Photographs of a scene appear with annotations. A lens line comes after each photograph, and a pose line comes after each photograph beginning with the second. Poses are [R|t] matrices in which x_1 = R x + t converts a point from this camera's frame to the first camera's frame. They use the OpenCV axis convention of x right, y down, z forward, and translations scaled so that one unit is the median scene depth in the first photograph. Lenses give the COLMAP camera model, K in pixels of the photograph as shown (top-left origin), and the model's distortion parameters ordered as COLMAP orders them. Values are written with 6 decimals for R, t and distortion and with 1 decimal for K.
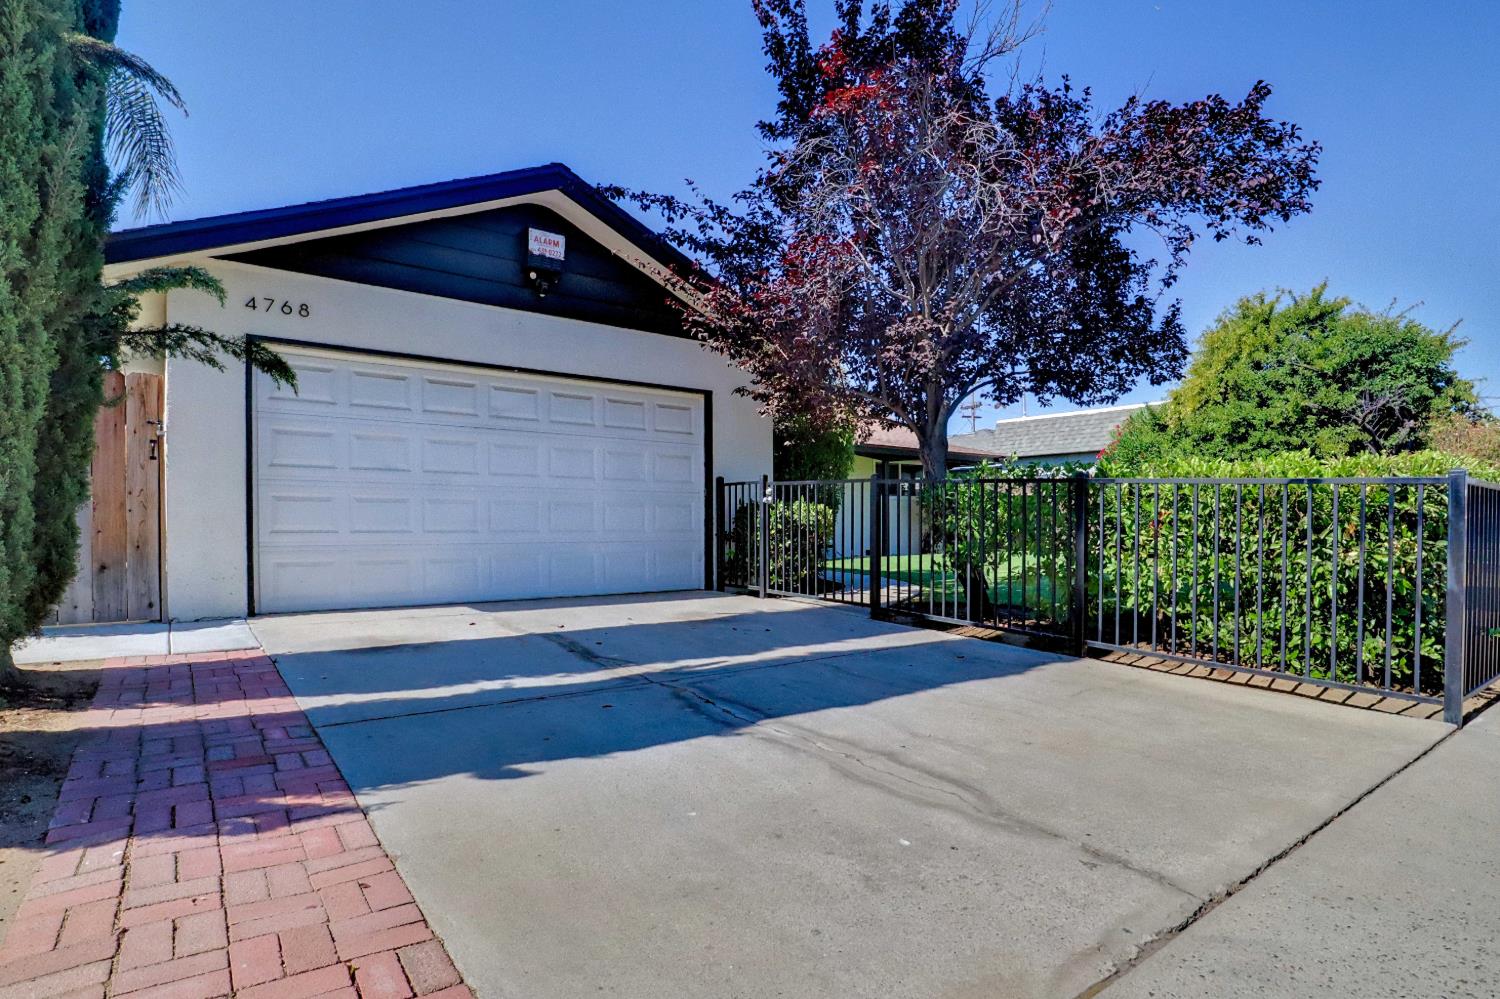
lens RADIAL K [[760.8, 0, 734.2], [0, 760.8, 539.1], [0, 0, 1]] dist [-0.031668, 0.002046]
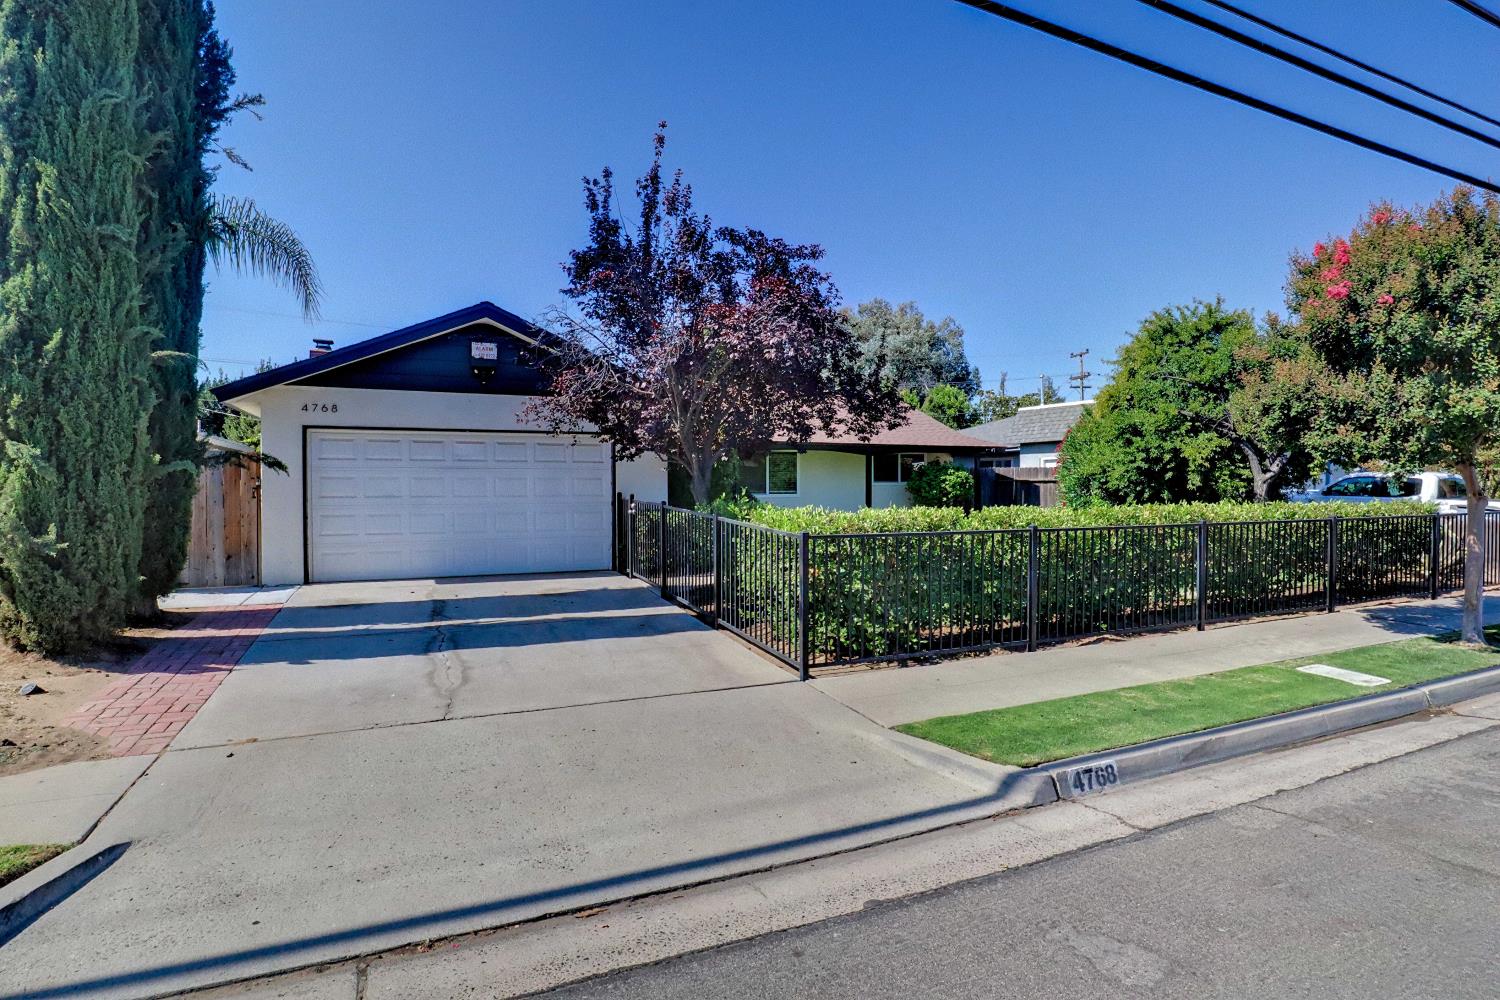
lens RADIAL K [[760.8, 0, 754.6], [0, 760.8, 492.6], [0, 0, 1]] dist [-0.031668, 0.002046]
pose [[0.971418, 0.001271, -0.237372, 0.702730], [-0.001914, 0.999995, -0.002480, -0.096553], [0.237367, 0.002863, 0.971416, -0.411292]]
